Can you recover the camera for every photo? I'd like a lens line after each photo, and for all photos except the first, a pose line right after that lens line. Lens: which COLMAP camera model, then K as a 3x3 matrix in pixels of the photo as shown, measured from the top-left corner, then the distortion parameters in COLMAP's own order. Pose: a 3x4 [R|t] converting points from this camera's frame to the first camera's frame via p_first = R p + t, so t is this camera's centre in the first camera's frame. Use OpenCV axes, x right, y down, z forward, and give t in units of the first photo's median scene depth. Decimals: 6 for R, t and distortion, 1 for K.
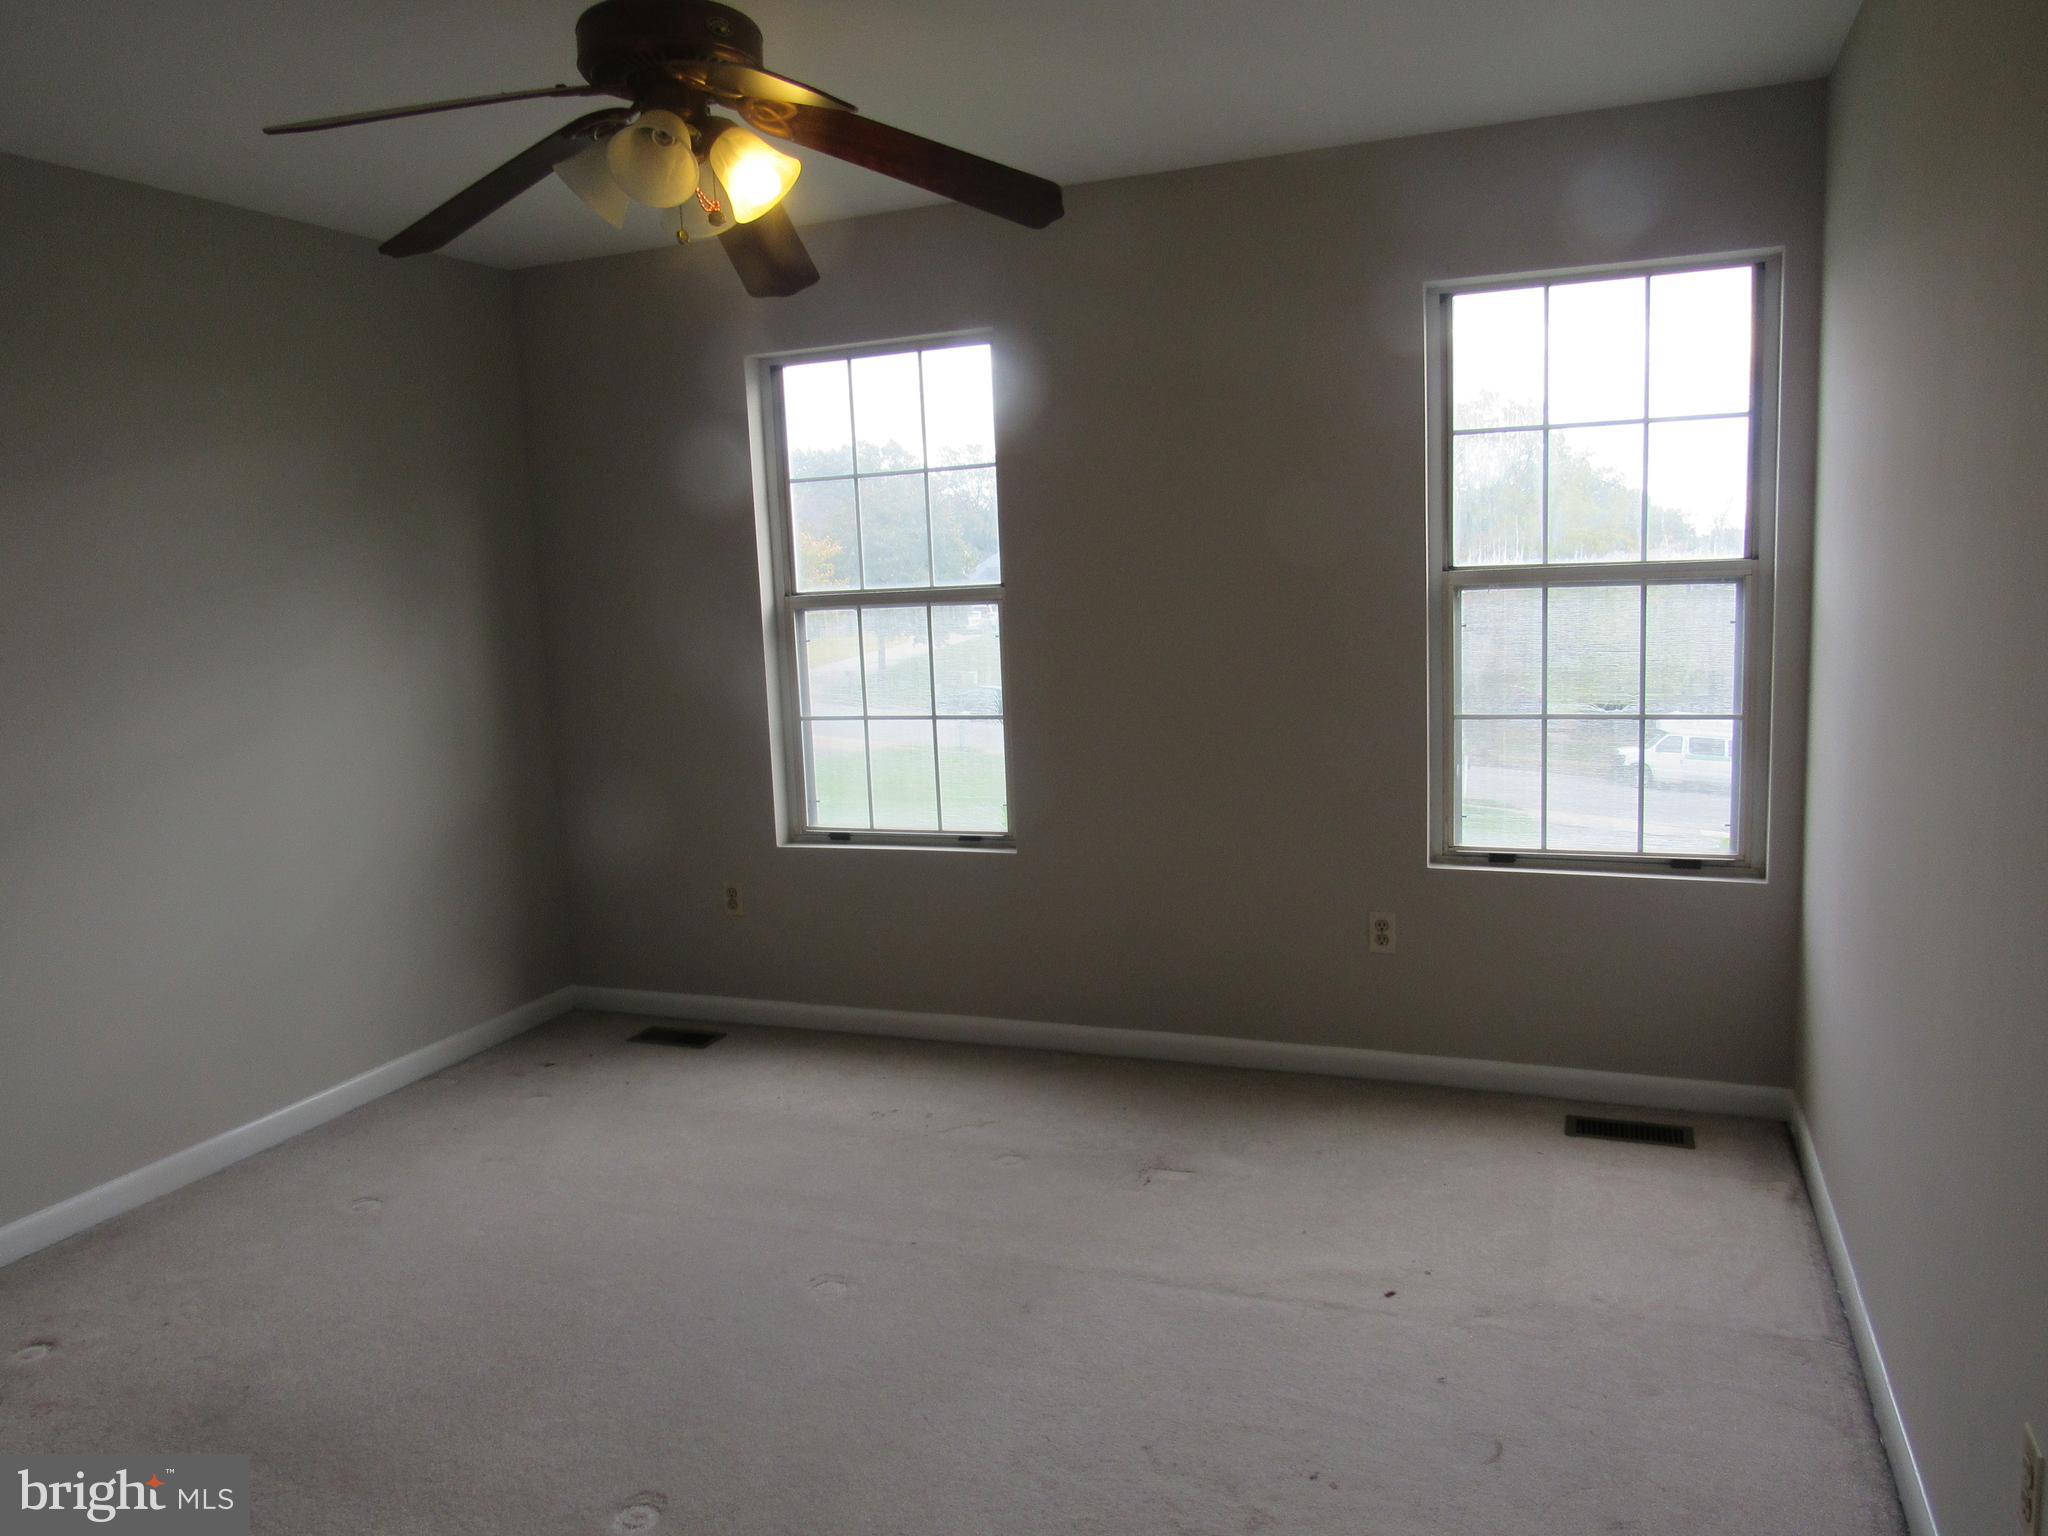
lens RADIAL K [[1497.1, 0, 1024.0], [0, 1497.1, 768.0], [0, 0, 1]] dist [-0.006264, -0.006143]
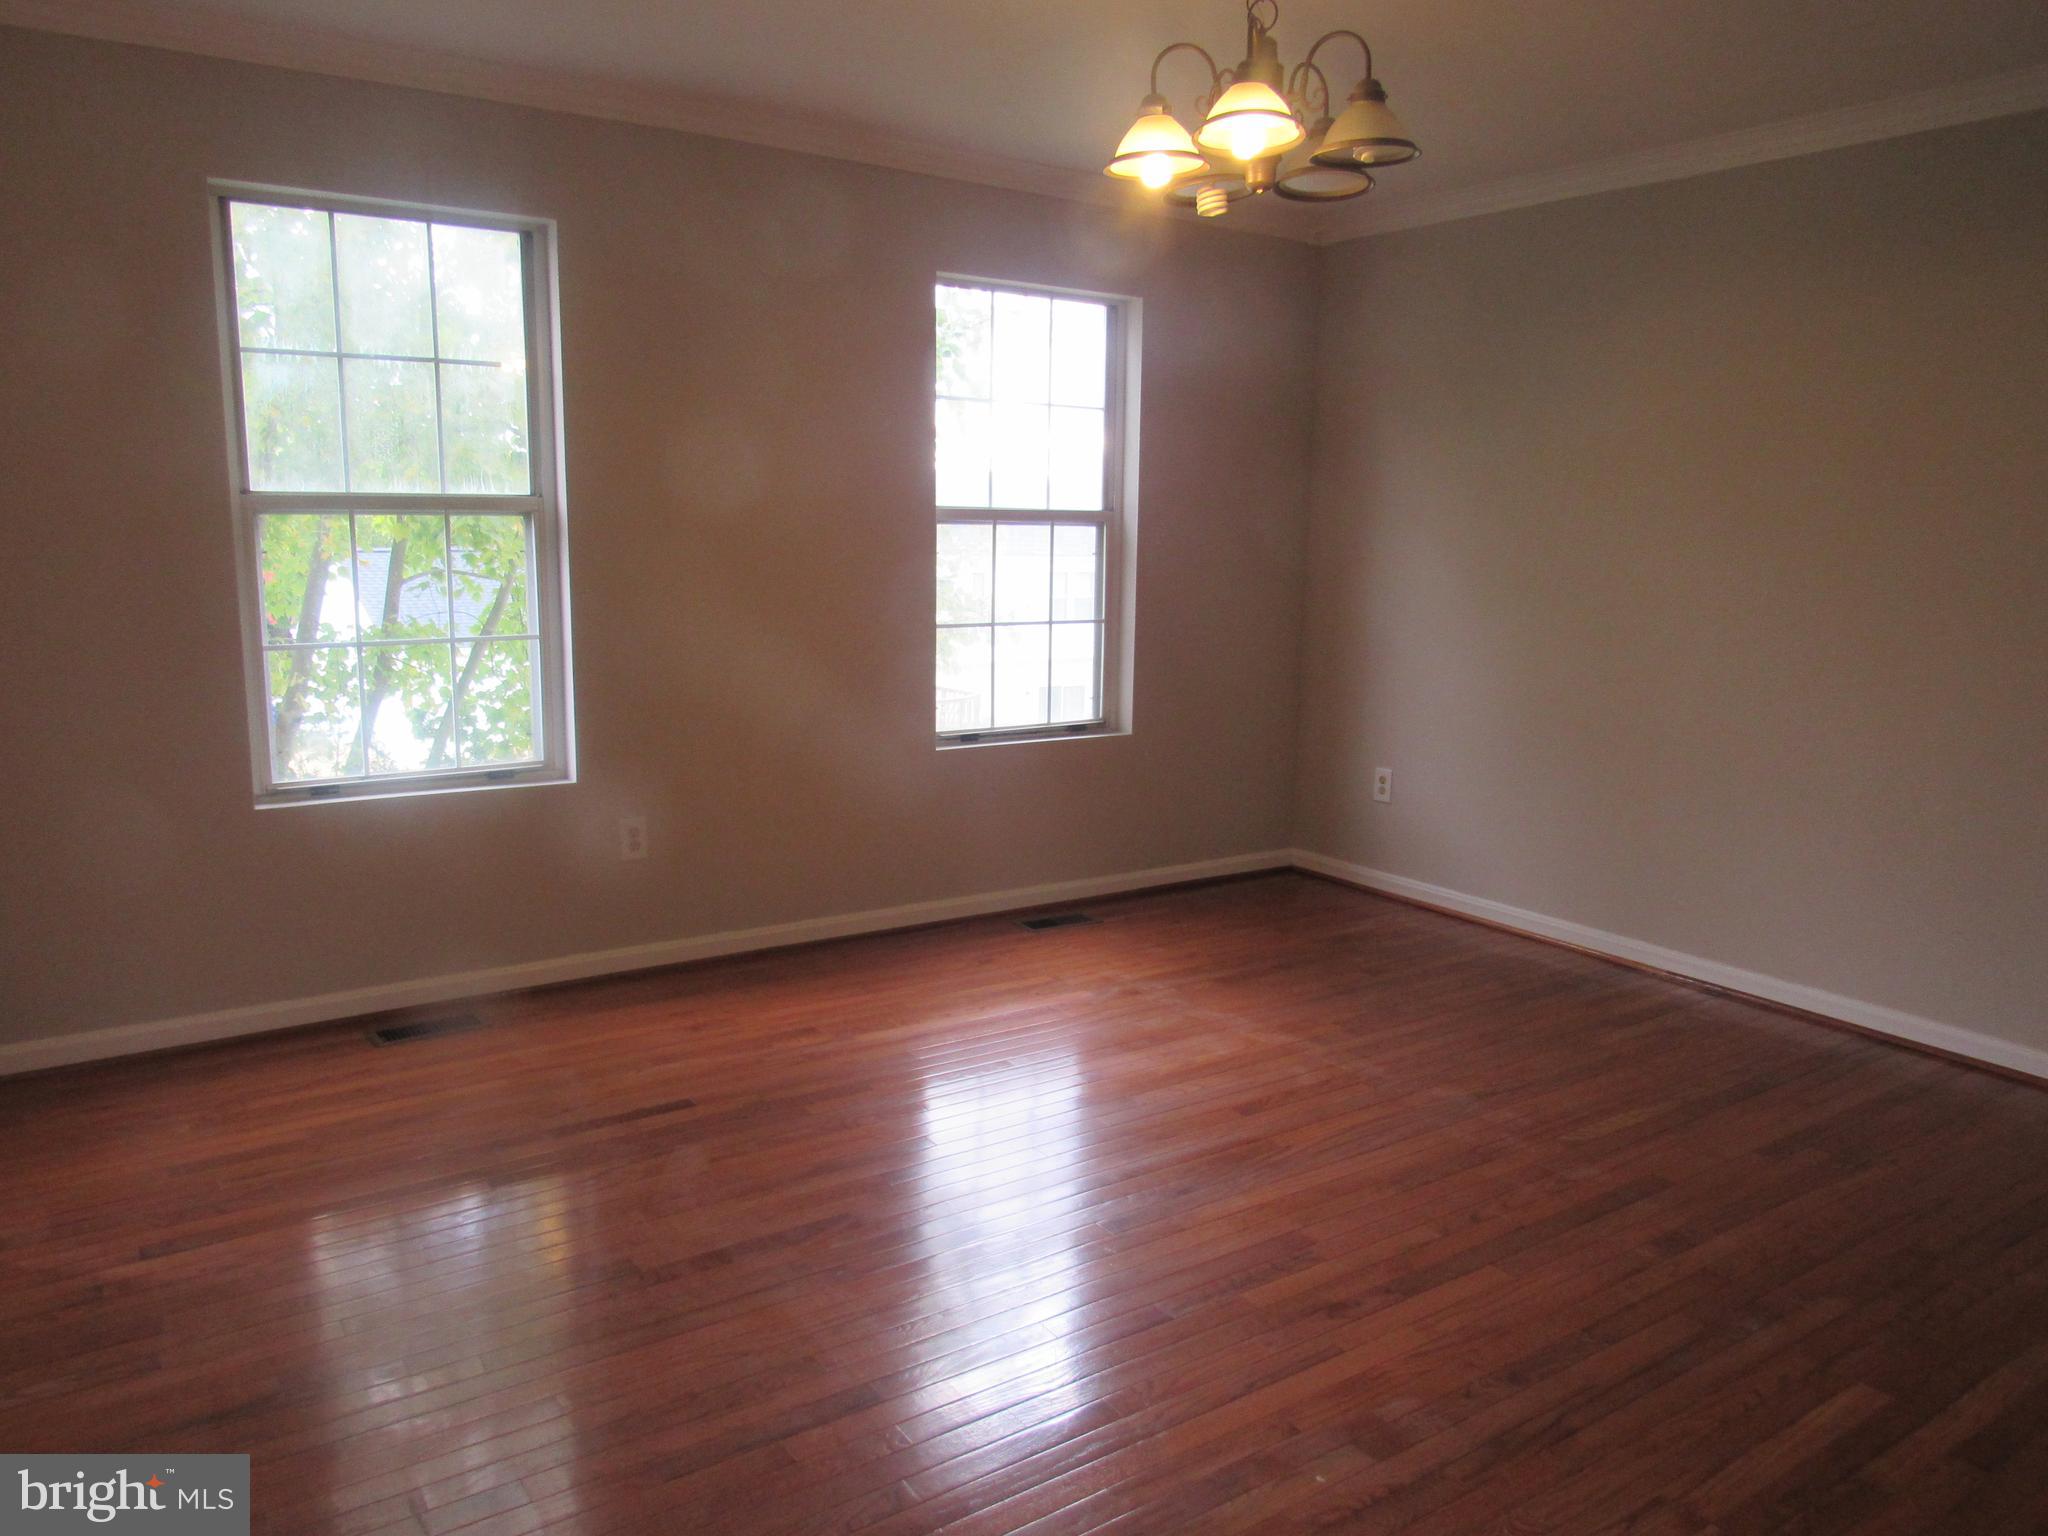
lens RADIAL K [[1466.8, 0, 1020.4], [0, 1466.8, 725.8], [0, 0, 1]] dist [-0.020886, 0.000173]
pose [[0.541938, -0.075261, 0.837042, -0.394738], [0.059909, 0.996908, 0.050848, -0.005594], [-0.838280, 0.022590, 0.544771, 0.162748]]
